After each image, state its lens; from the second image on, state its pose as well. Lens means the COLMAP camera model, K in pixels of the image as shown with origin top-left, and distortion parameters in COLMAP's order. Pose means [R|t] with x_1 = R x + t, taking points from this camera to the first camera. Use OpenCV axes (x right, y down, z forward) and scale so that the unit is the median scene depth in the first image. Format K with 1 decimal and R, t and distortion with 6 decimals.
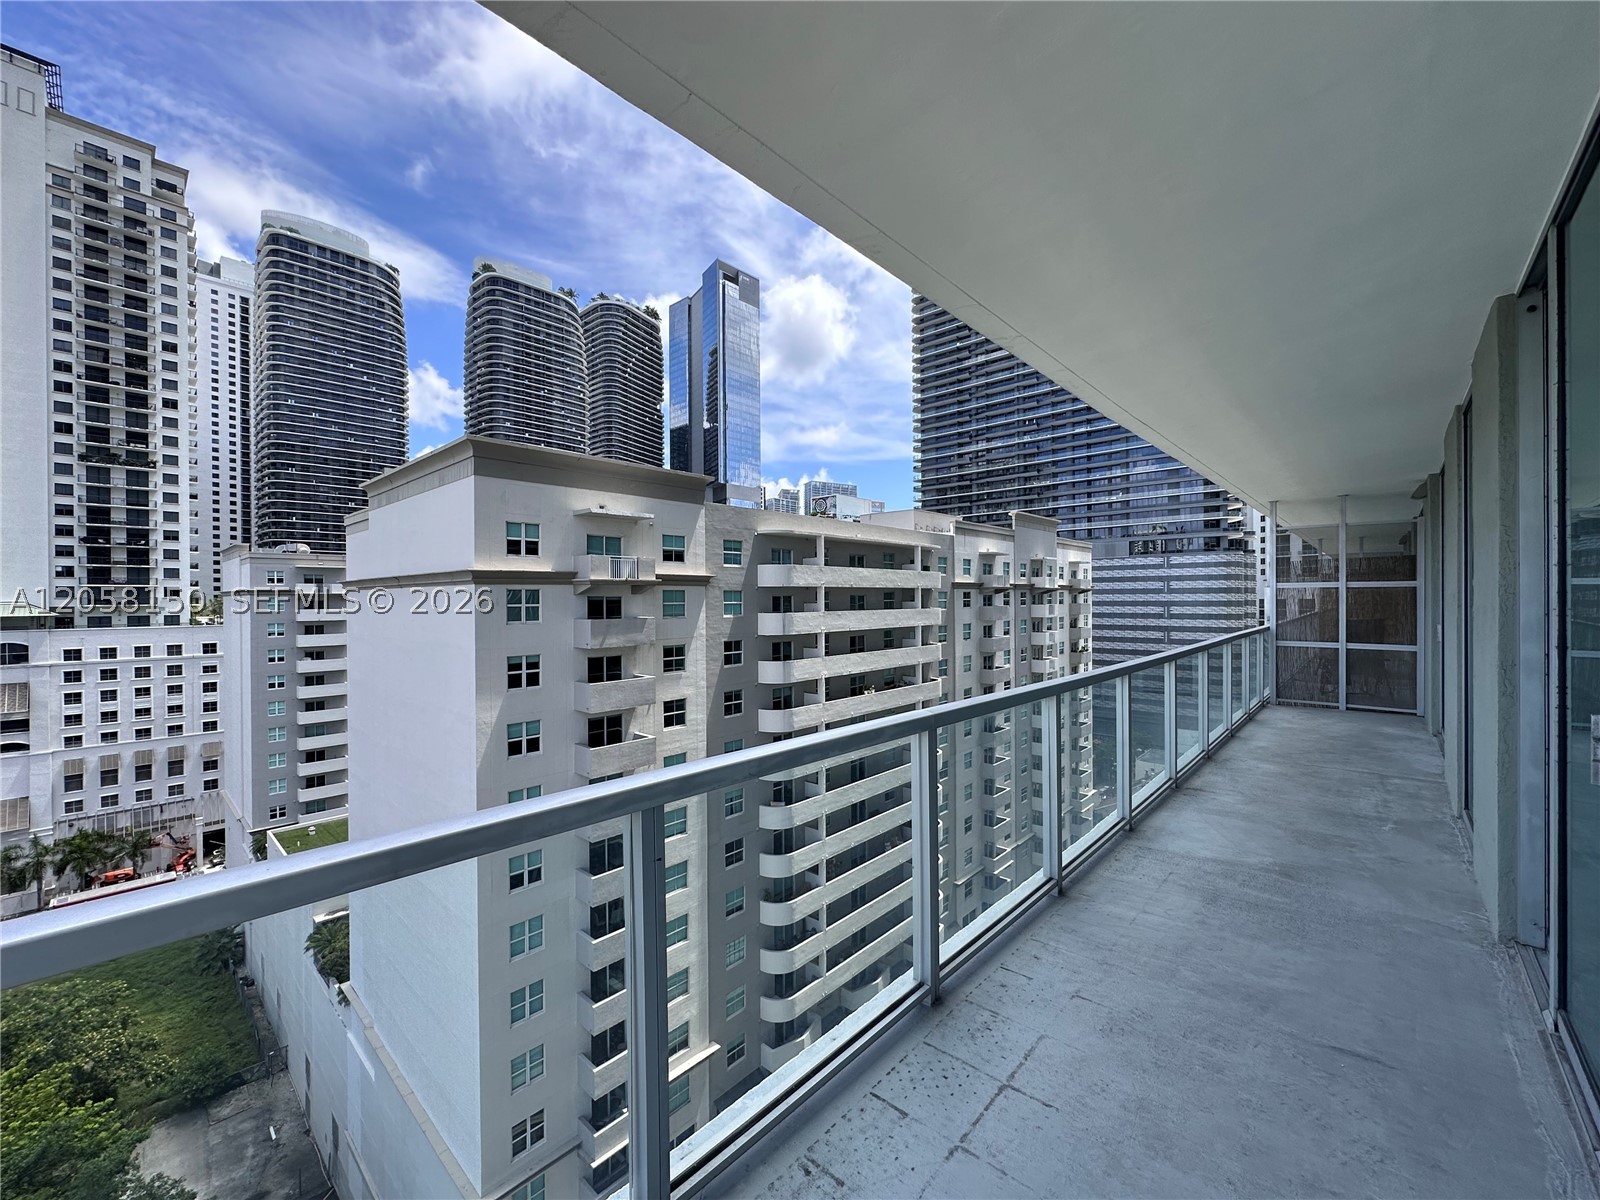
lens RADIAL K [[640.6, 0, 799.3], [0, 640.6, 599.9], [0, 0, 1]] dist [-0.005435, 0.001488]
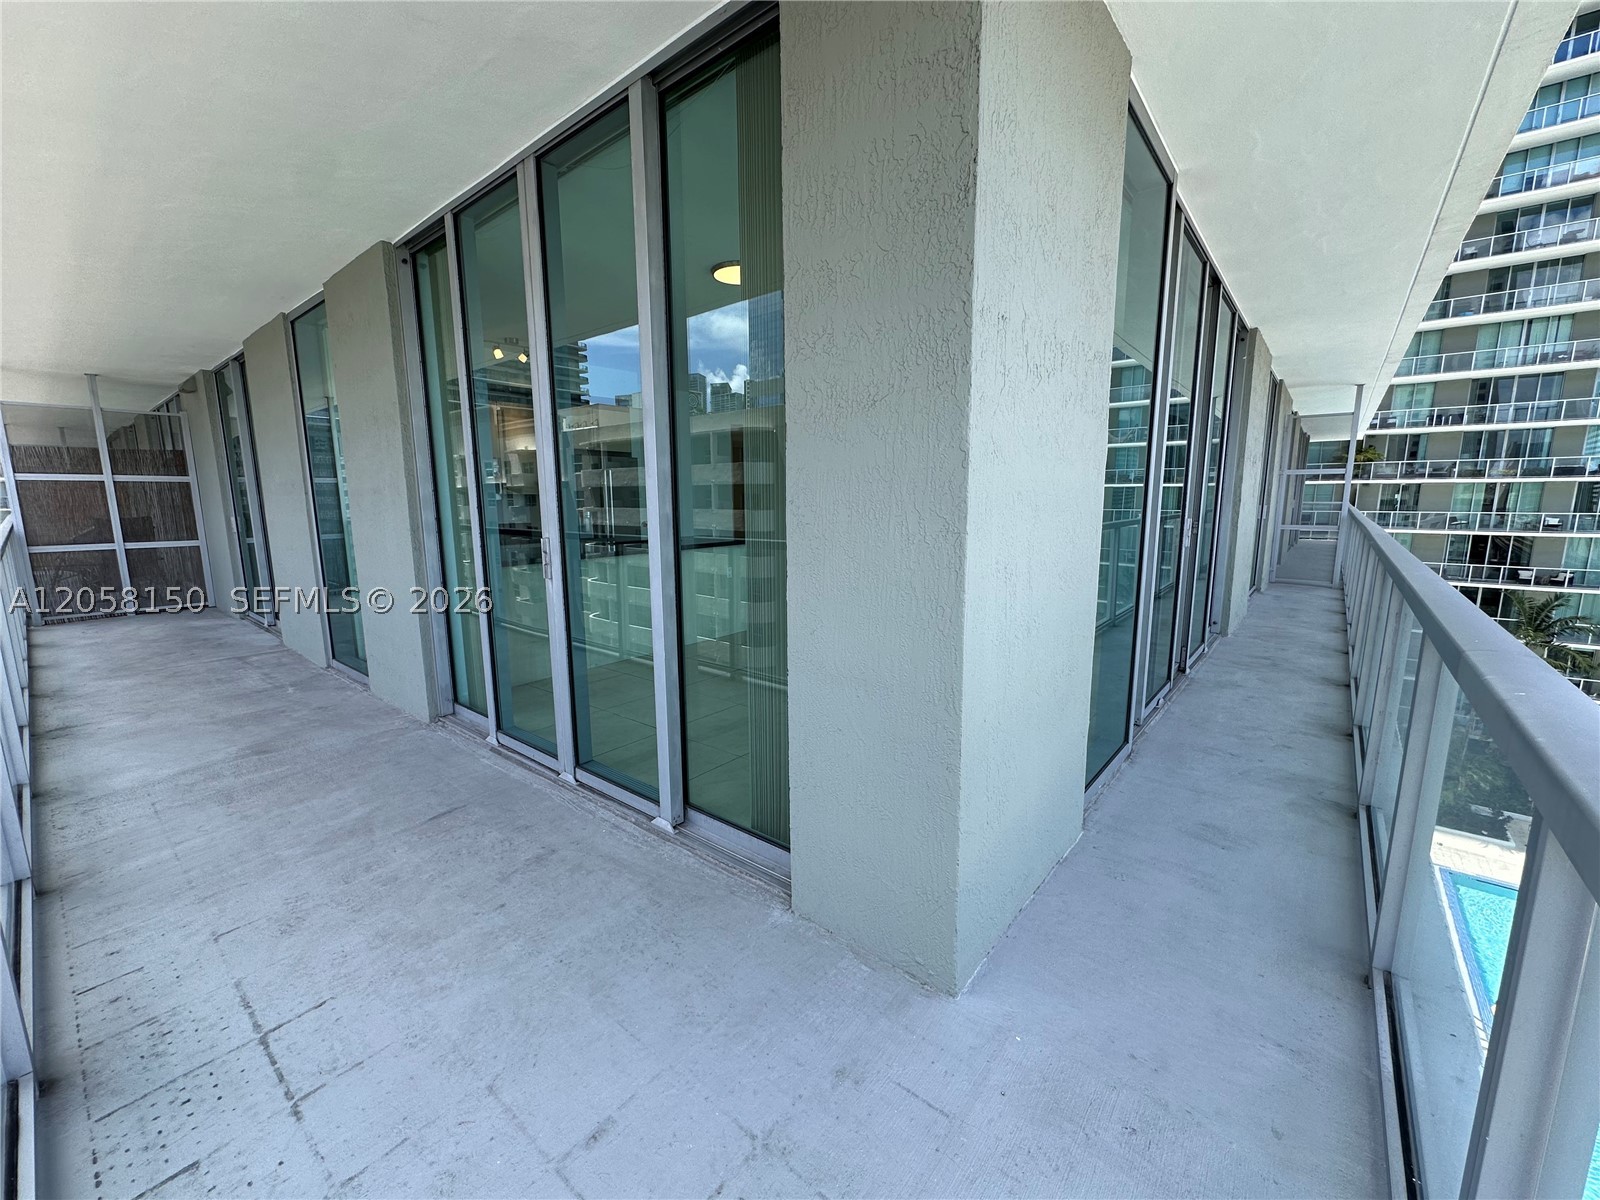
lens RADIAL K [[640.6, 0, 799.3], [0, 640.6, 599.9], [0, 0, 1]] dist [-0.005435, 0.001488]
pose [[-0.051516, -0.152862, 0.986904, -0.268125], [0.009338, 0.988099, 0.153534, 0.041297], [-0.998629, 0.017125, -0.049475, 0.192251]]
